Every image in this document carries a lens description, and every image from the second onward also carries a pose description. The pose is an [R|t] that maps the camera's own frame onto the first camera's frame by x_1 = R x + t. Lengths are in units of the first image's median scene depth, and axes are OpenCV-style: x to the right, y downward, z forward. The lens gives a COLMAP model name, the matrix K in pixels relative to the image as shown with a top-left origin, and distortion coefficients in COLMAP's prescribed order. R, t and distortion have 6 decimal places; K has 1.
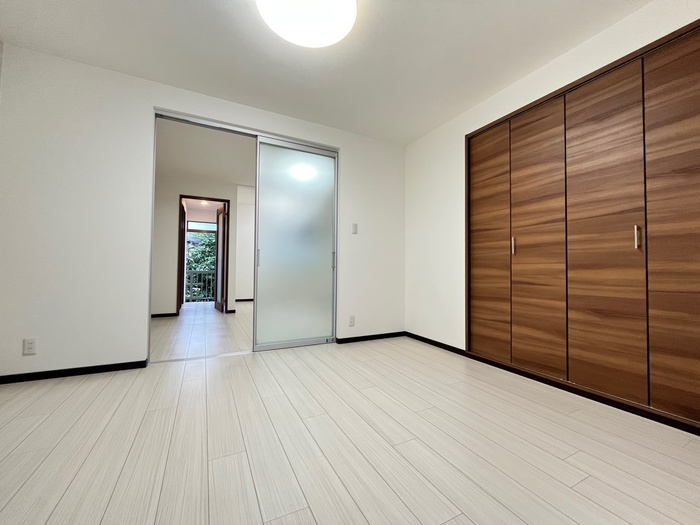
lens RADIAL K [[285.6, 0, 350.0], [0, 285.6, 262.5], [0, 0, 1]] dist [-0.001997, -0.000765]
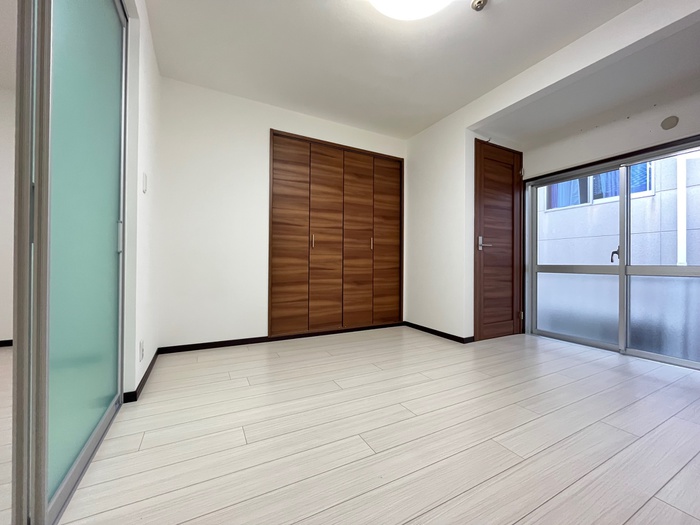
lens RADIAL K [[285.6, 0, 350.0], [0, 285.6, 262.5], [0, 0, 1]] dist [-0.001997, -0.000765]
pose [[-0.015319, -0.003995, 0.999875, -0.860356], [-0.028537, 0.999586, 0.003557, 0.036649], [-0.999475, -0.028479, -0.015426, 0.971588]]
